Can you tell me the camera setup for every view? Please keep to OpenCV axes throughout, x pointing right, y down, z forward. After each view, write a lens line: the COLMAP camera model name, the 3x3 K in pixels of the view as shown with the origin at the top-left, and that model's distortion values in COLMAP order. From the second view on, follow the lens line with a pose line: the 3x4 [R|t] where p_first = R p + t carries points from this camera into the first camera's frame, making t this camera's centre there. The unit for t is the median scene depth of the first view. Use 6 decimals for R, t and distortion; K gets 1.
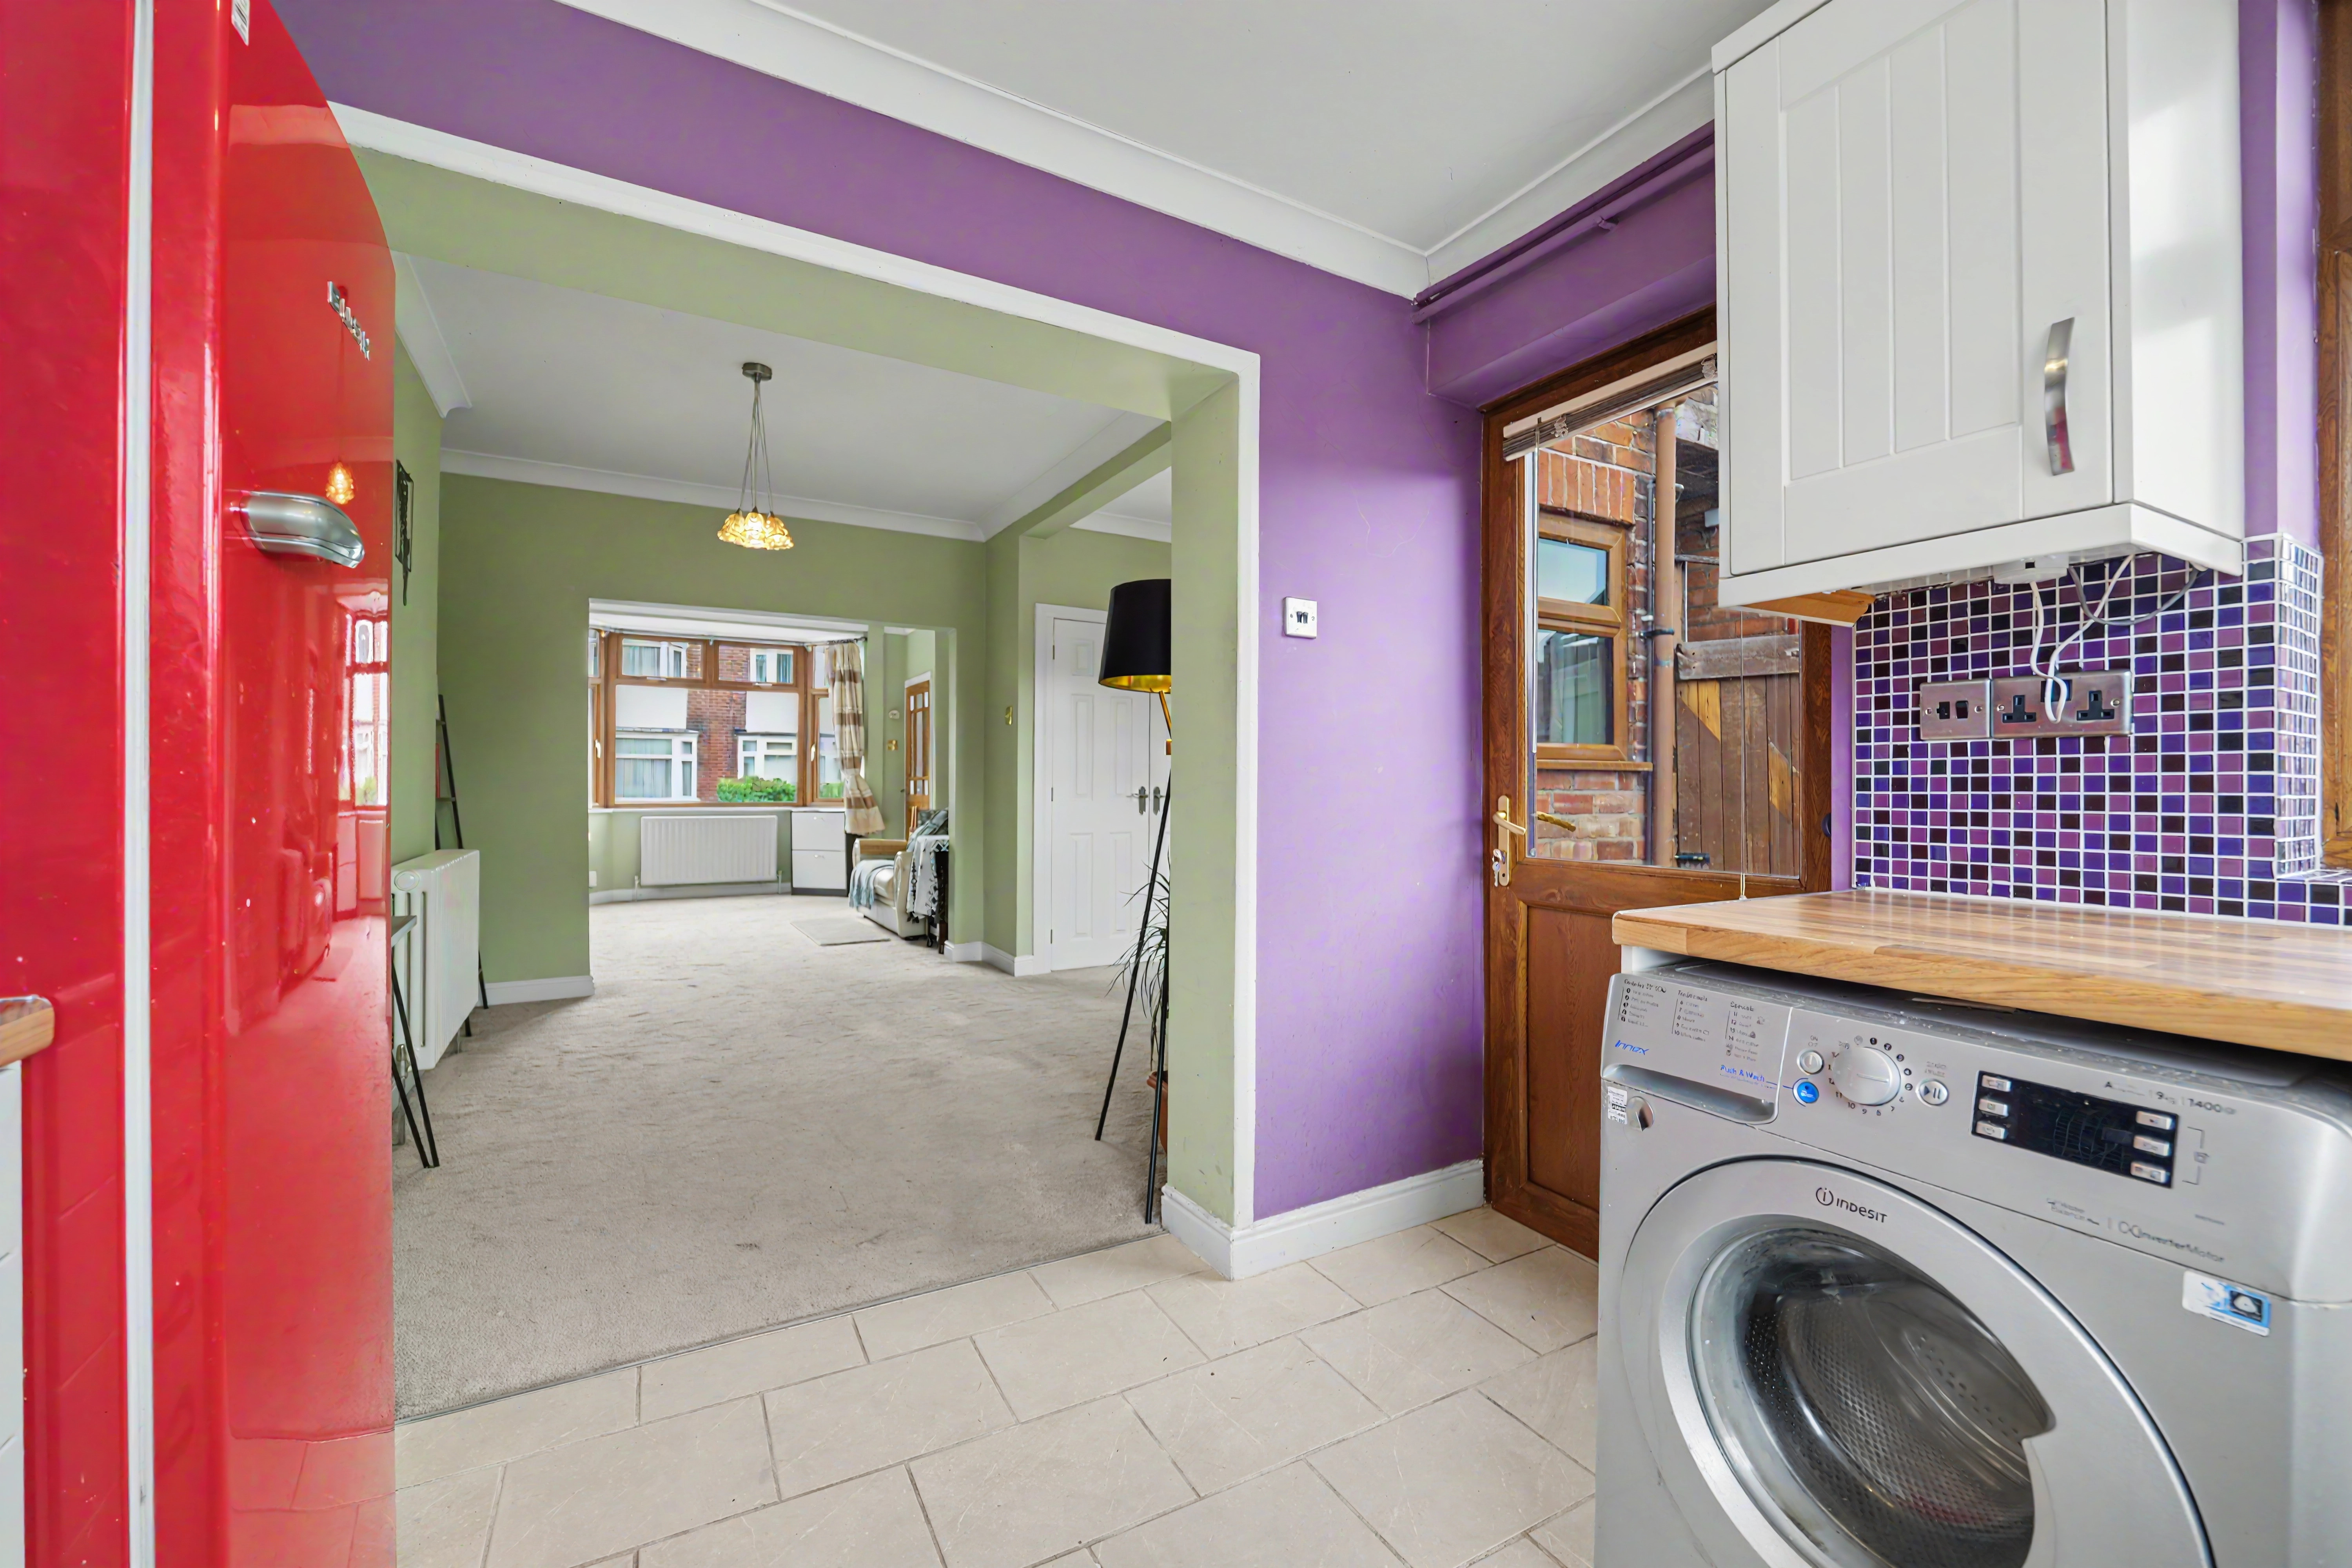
lens RADIAL K [[956.4, 0, 1184.8], [0, 956.4, 784.6], [0, 0, 1]] dist [-0.013160, 0.000904]
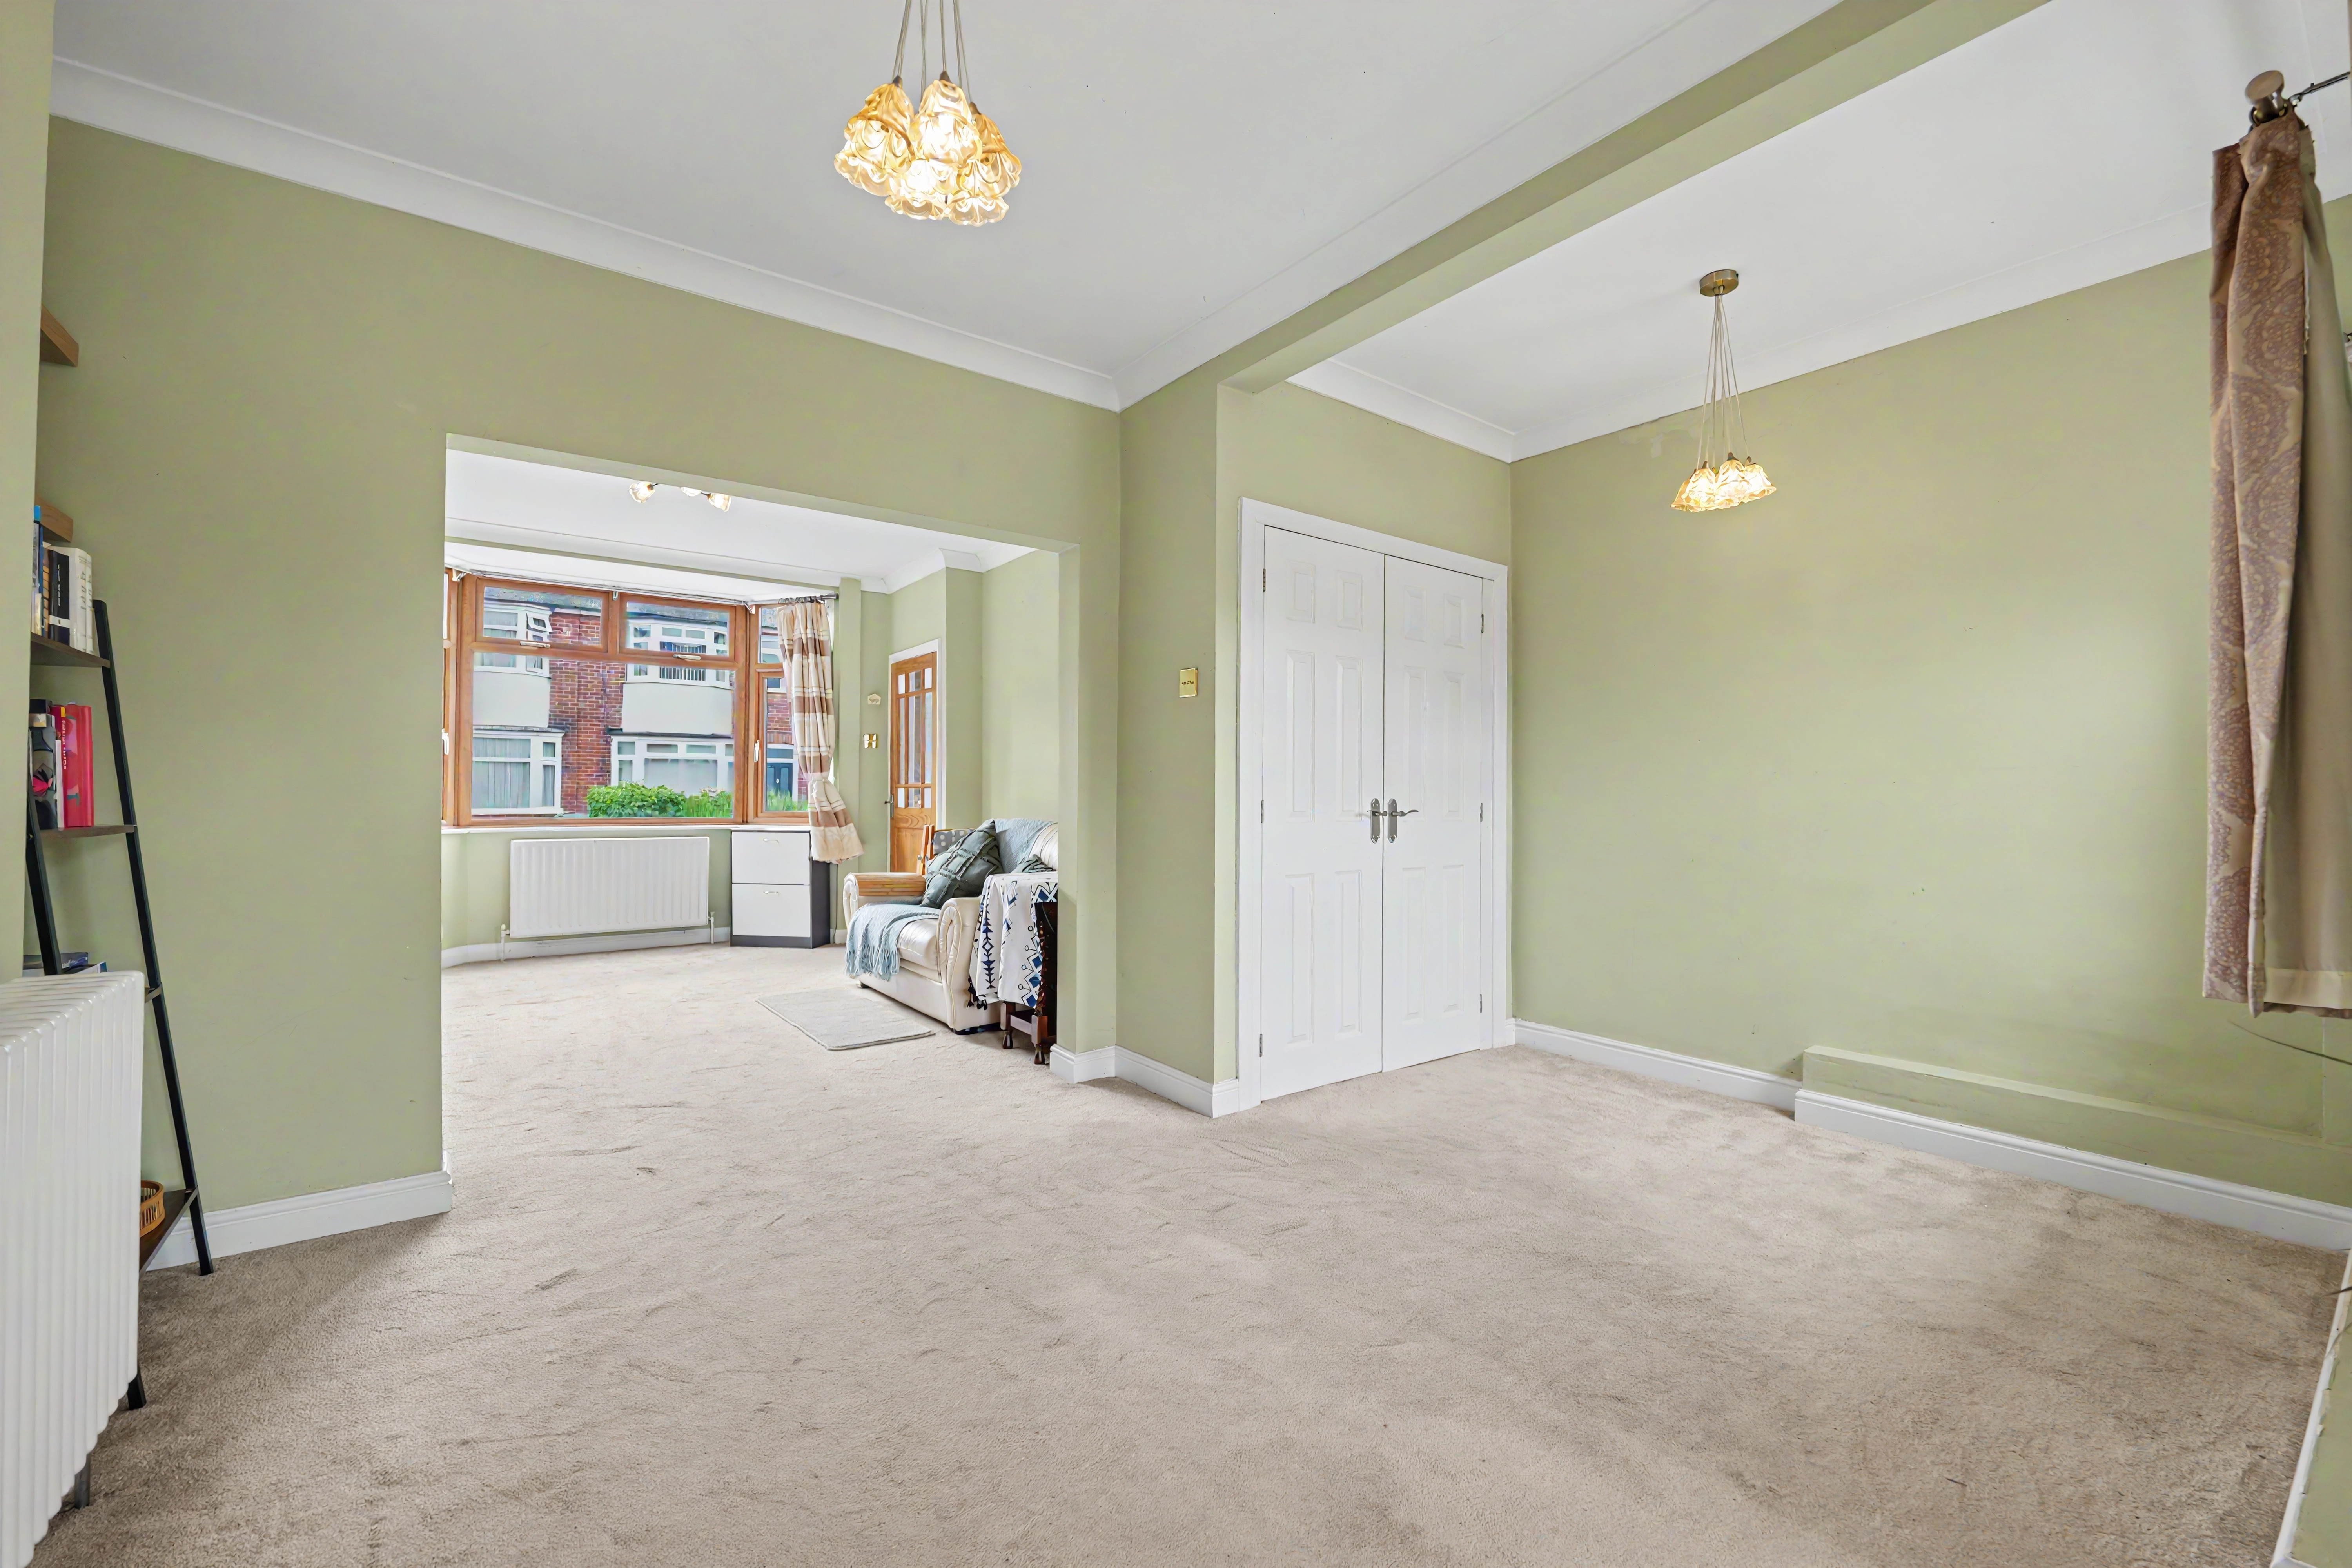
lens RADIAL K [[956.4, 0, 1184.8], [0, 956.4, 784.6], [0, 0, 1]] dist [-0.013160, 0.000904]
pose [[0.993077, 0.002654, 0.117437, -0.160131], [-0.001600, 0.999958, -0.009073, -0.001016], [-0.117457, 0.008823, 0.993039, 0.246551]]
